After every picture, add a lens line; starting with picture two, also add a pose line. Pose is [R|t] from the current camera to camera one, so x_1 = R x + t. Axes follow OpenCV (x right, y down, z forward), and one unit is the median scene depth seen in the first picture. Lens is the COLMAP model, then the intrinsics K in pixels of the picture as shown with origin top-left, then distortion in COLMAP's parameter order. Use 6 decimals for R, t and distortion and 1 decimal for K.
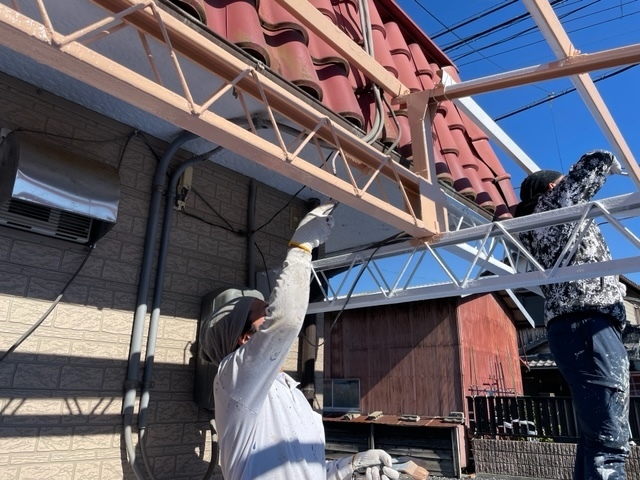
lens RADIAL K [[515.0, 0, 320.0], [0, 515.0, 240.0], [0, 0, 1]] dist [0.000676, 0.000296]
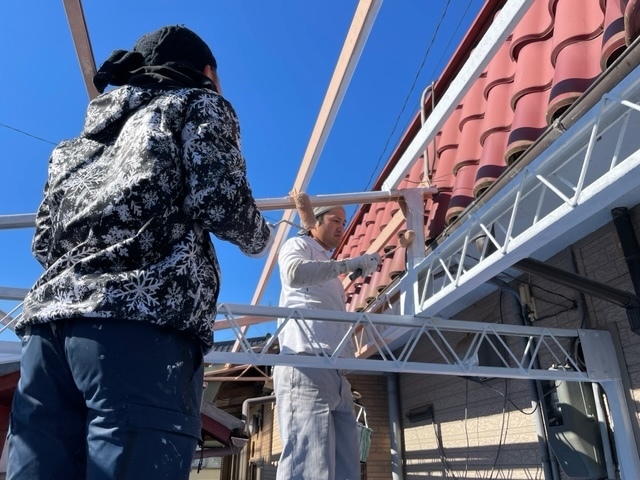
lens RADIAL K [[515.0, 0, 320.0], [0, 515.0, 240.0], [0, 0, 1]] dist [0.000676, 0.000296]
pose [[-0.609736, -0.334945, -0.718355, 0.981820], [0.219013, 0.799836, -0.558834, 0.360026], [0.761745, -0.498070, -0.414332, 1.125134]]
